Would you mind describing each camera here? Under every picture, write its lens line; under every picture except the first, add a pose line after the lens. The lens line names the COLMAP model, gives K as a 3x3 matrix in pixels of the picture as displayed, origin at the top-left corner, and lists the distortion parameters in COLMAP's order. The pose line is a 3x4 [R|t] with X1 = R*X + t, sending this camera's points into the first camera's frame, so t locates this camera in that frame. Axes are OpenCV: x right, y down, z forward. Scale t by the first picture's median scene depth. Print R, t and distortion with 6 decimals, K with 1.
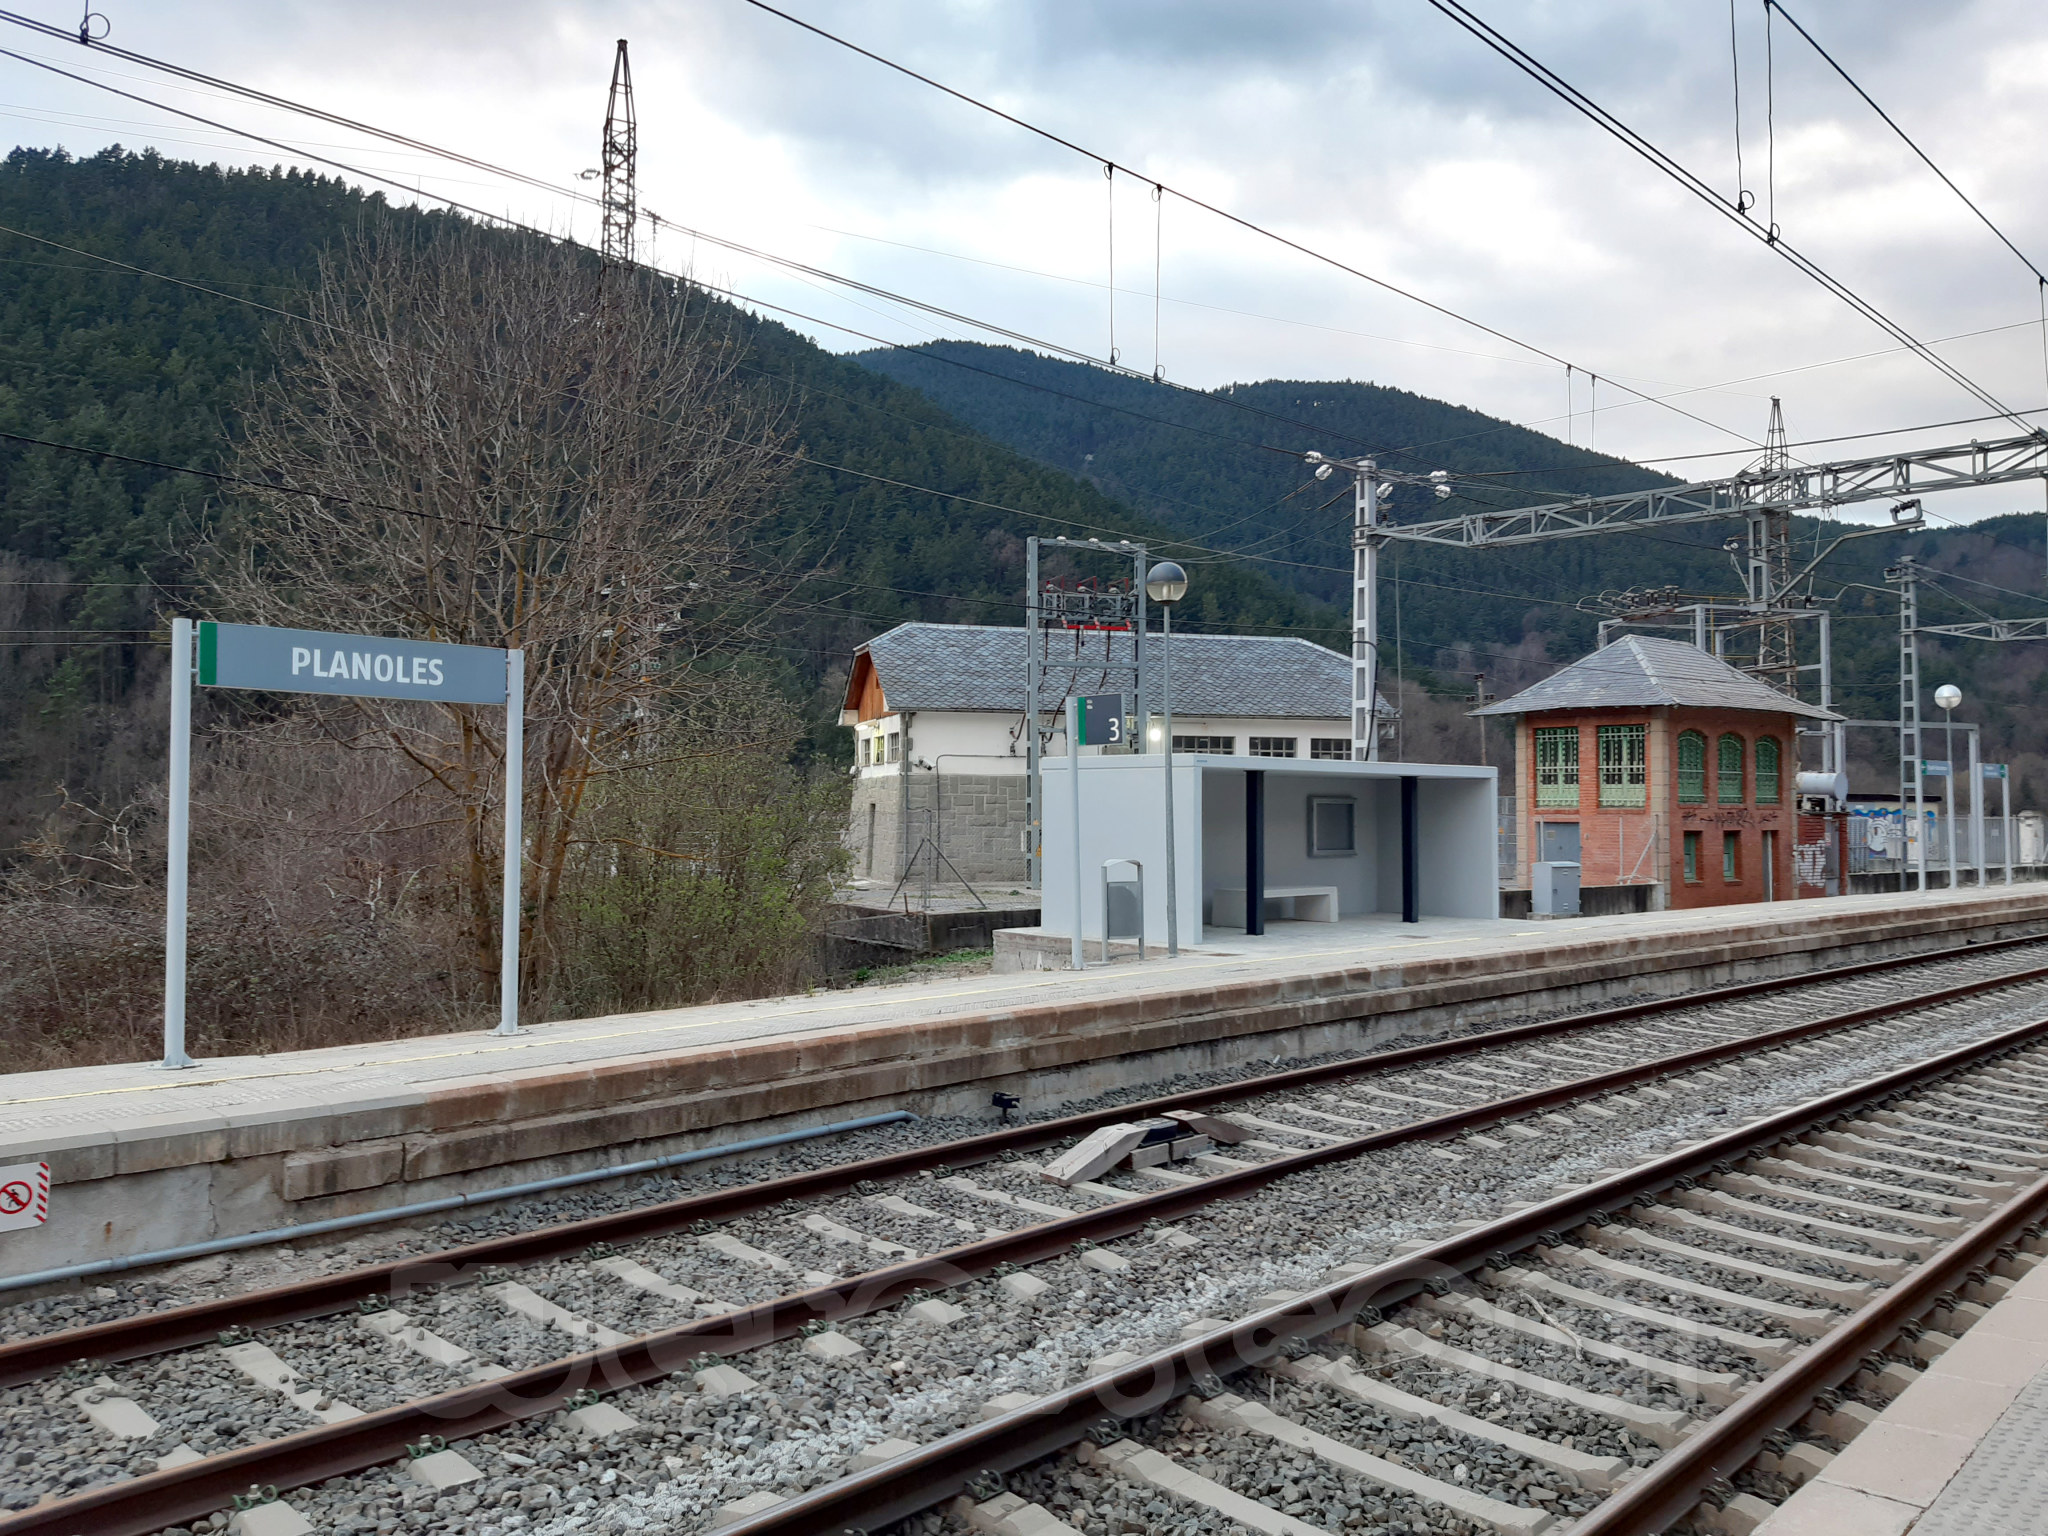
lens RADIAL K [[1572.9, 0, 1028.0], [0, 1572.9, 747.3], [0, 0, 1]] dist [0.076321, -0.137200]
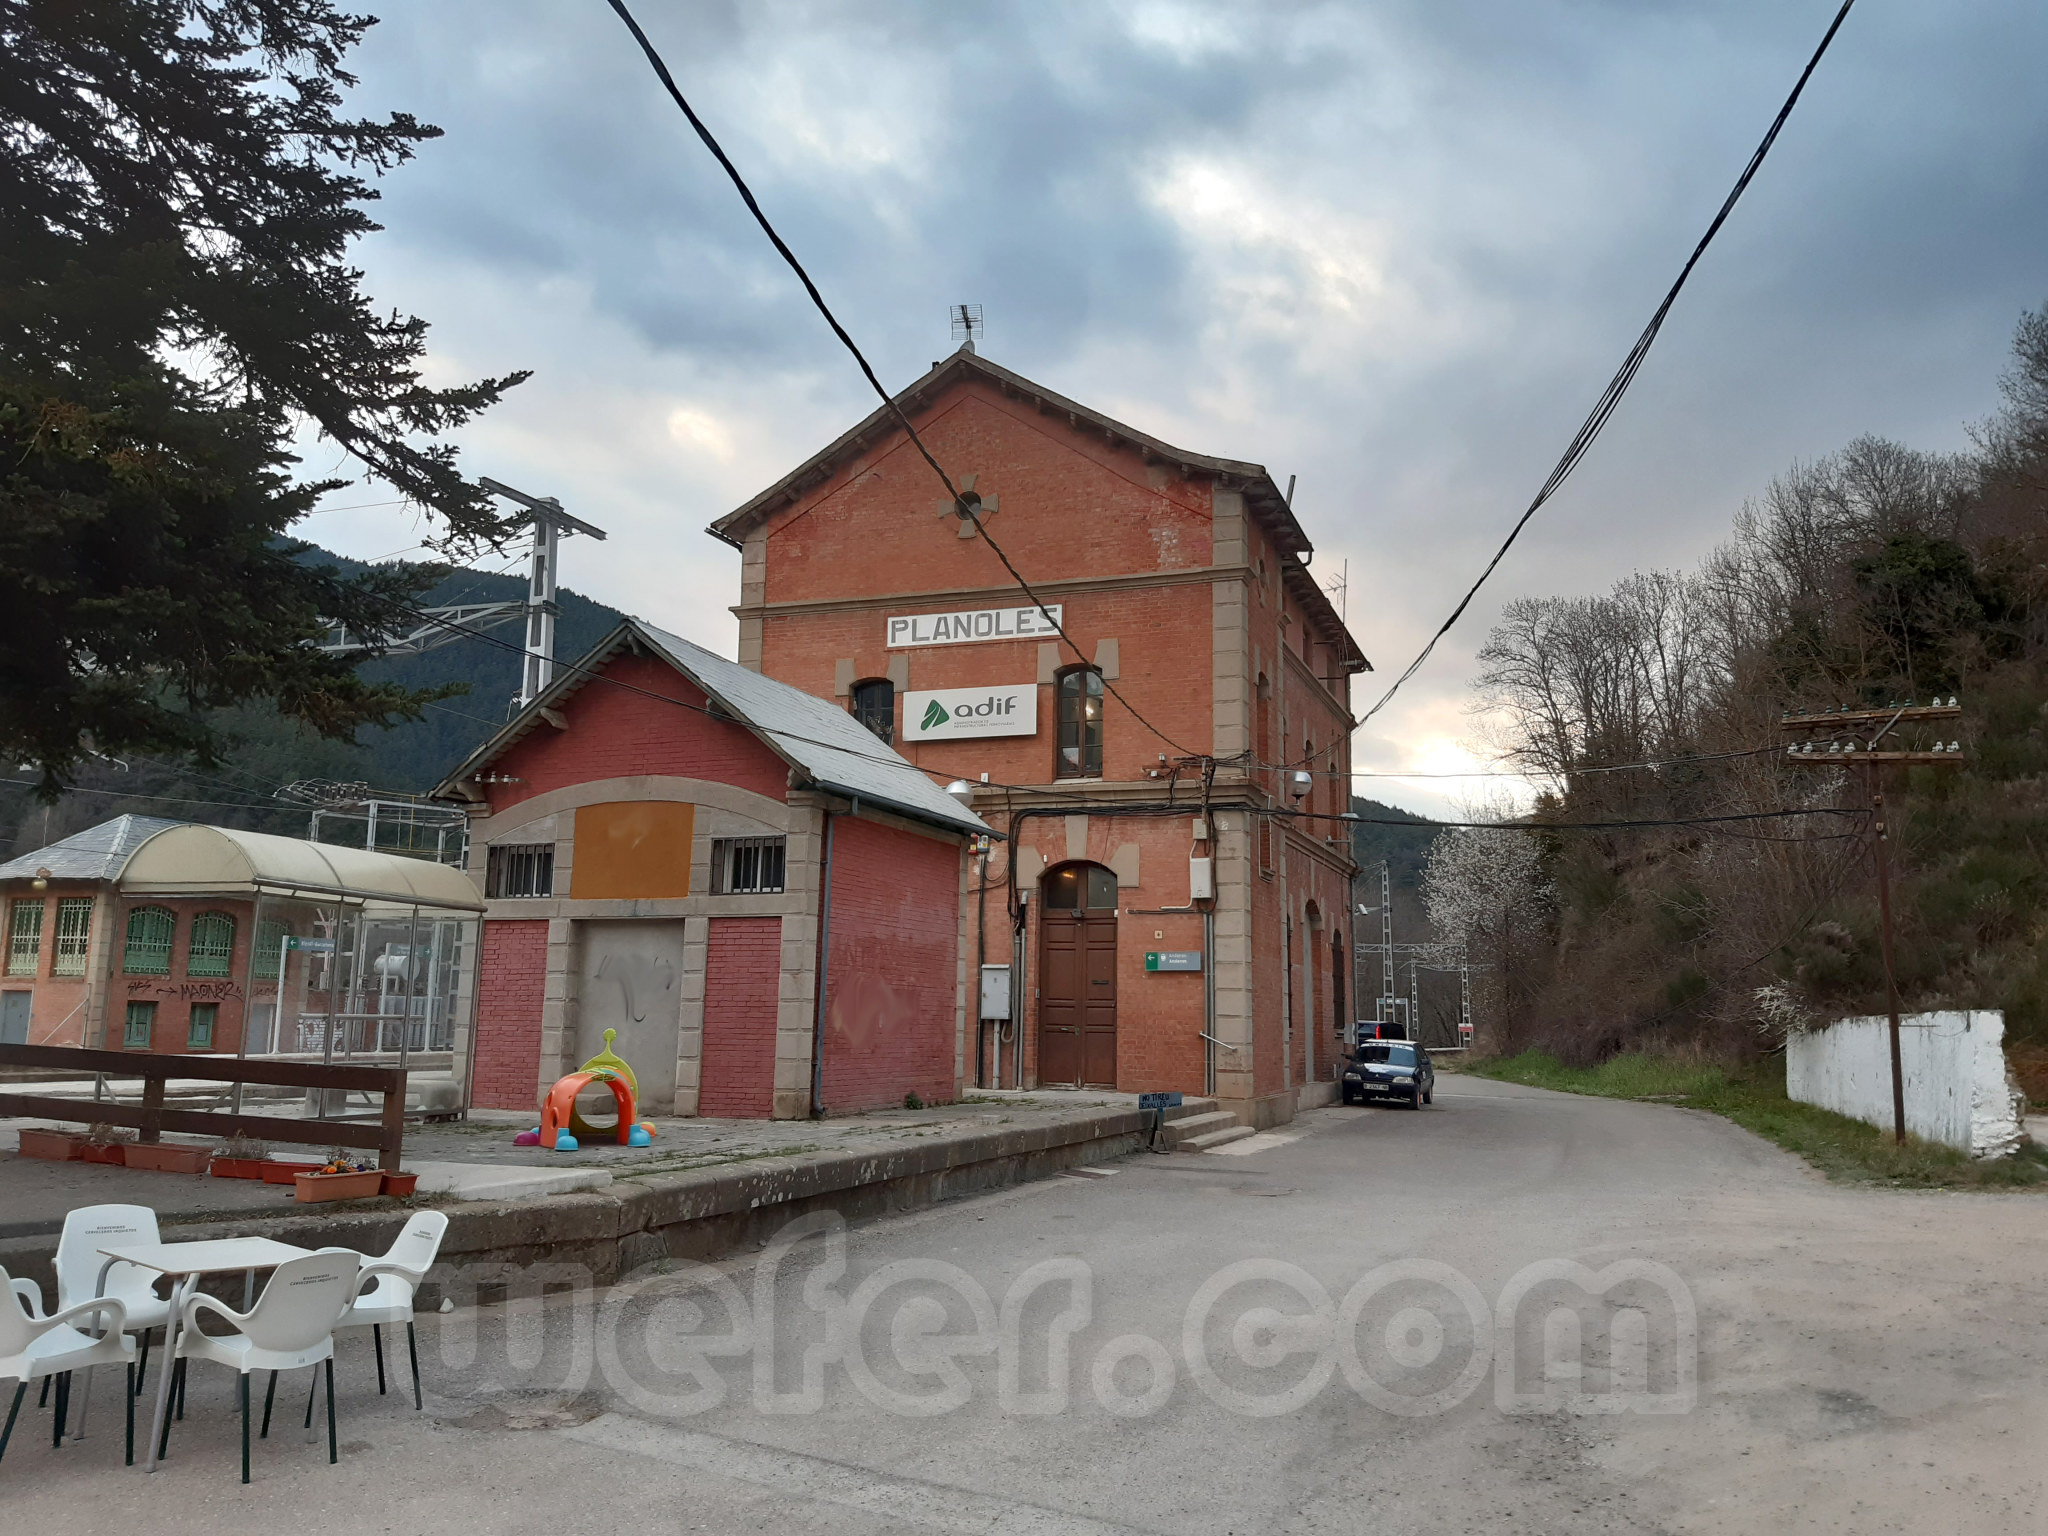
lens RADIAL K [[1572.9, 0, 1018.0], [0, 1572.9, 743.2], [0, 0, 1]] dist [0.076321, -0.137200]
pose [[0.874567, 0.093696, 0.475765, 0.397411], [-0.030762, 0.989898, -0.138401, 0.010795], [-0.483927, 0.106406, 0.868615, -0.222481]]
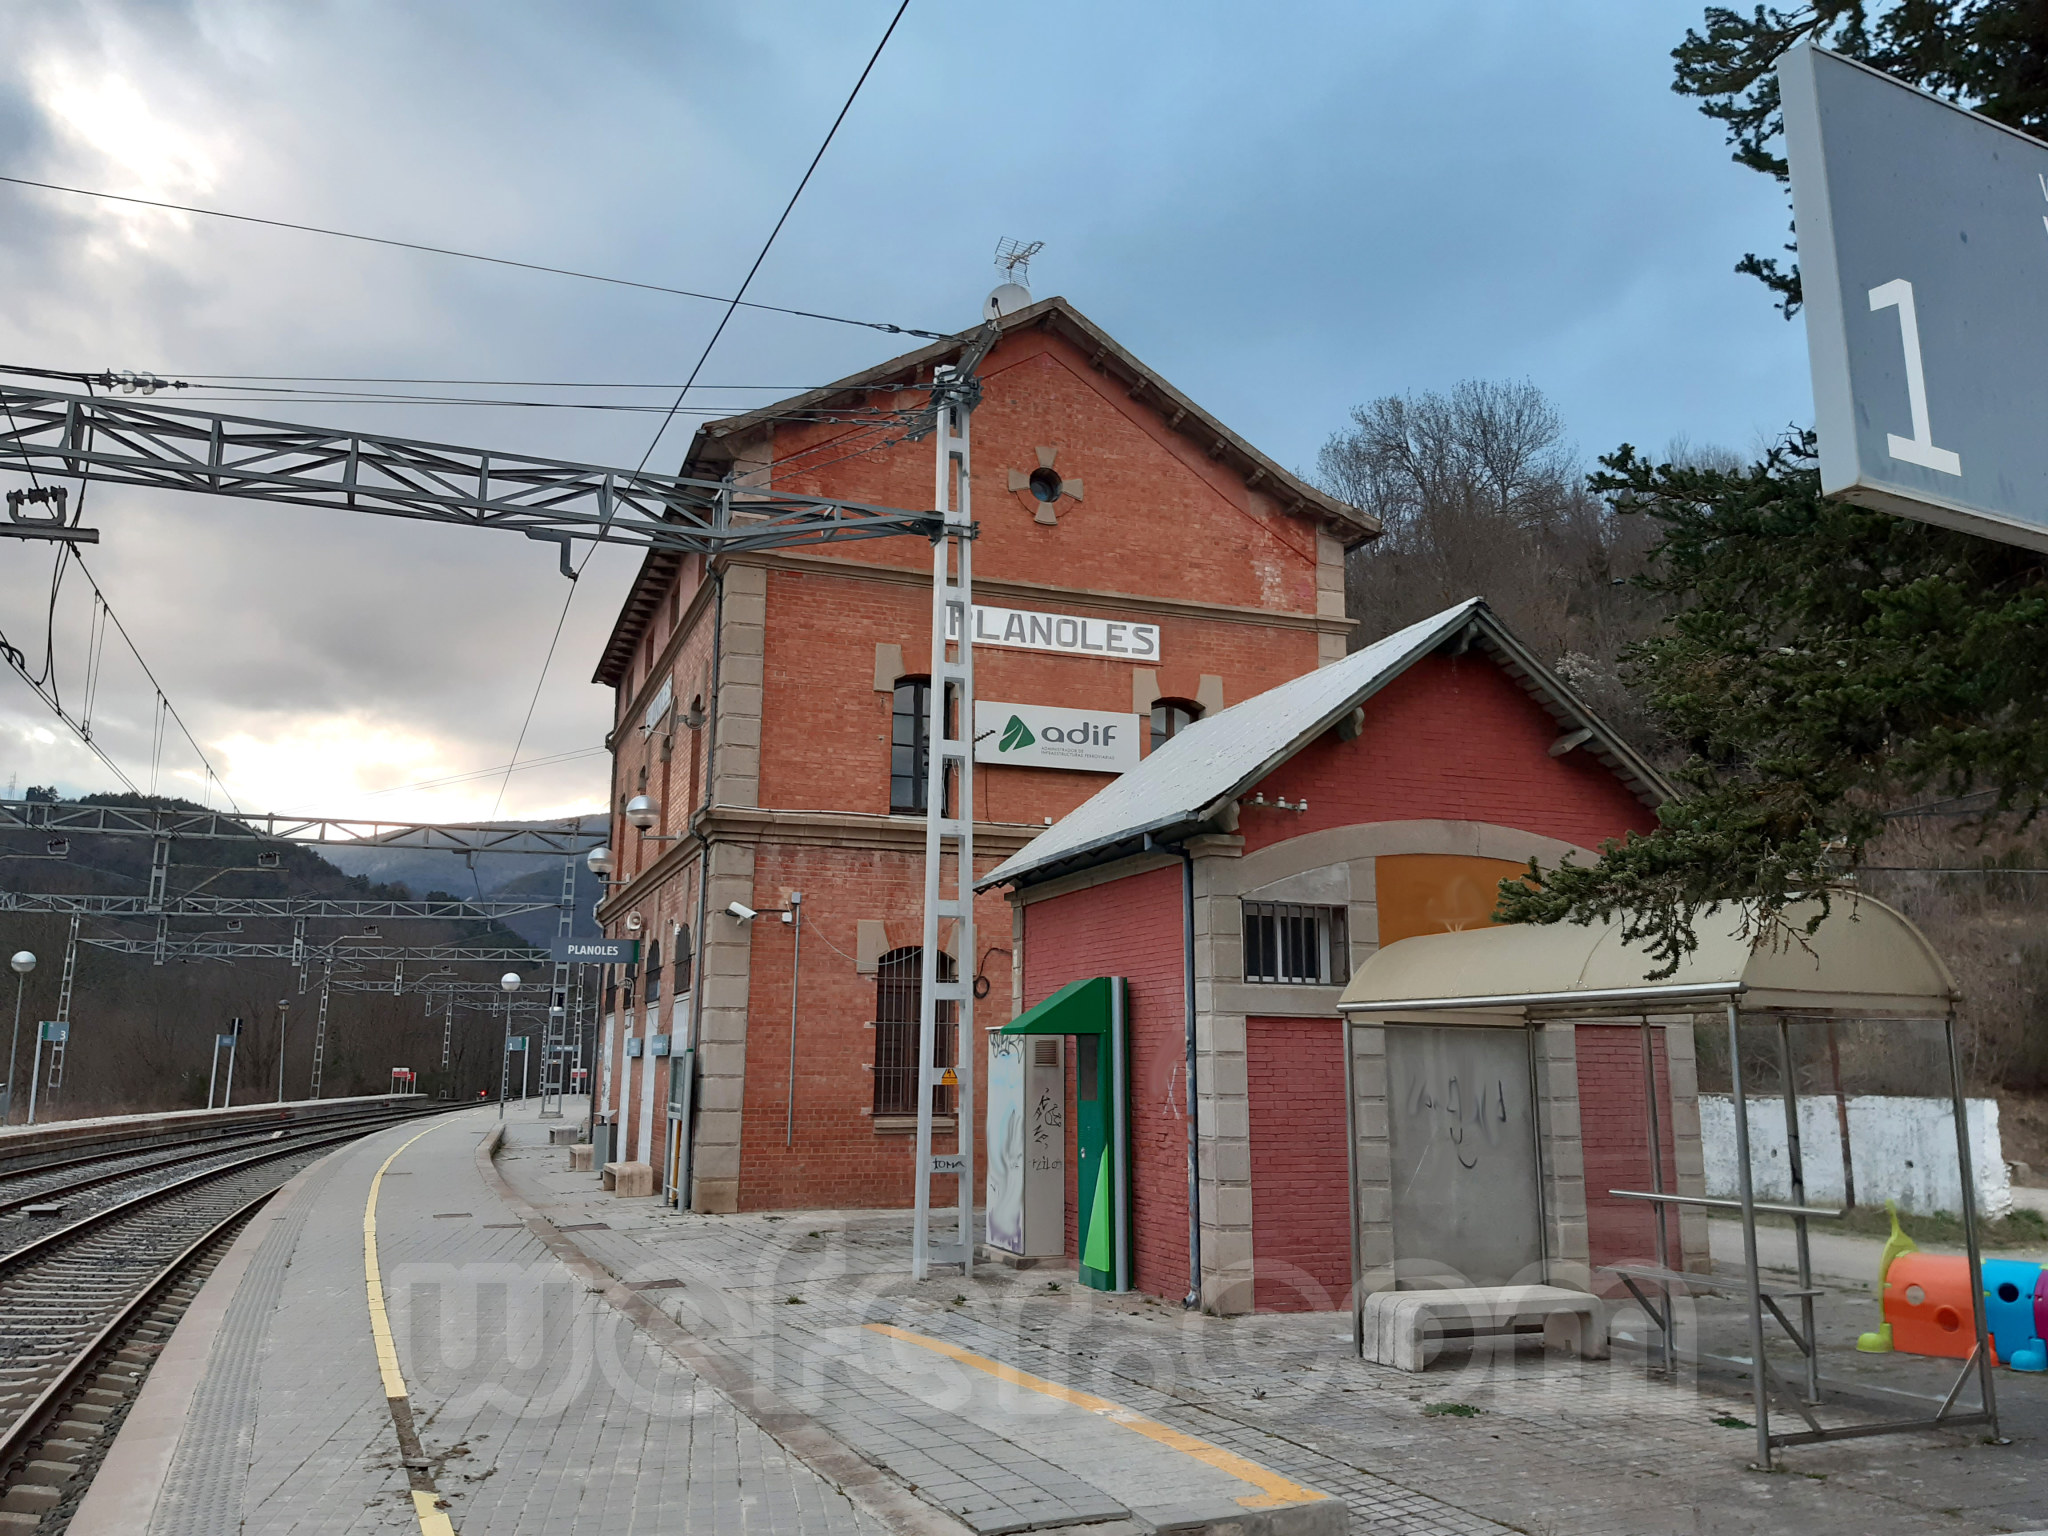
lens RADIAL K [[1572.9, 0, 1010.0], [0, 1572.9, 741.6], [0, 0, 1]] dist [0.076321, -0.137200]
pose [[0.352708, 0.186843, 0.916890, 0.176004], [-0.043037, 0.982064, -0.183569, 0.008267], [-0.934743, 0.025286, 0.354423, 0.216431]]
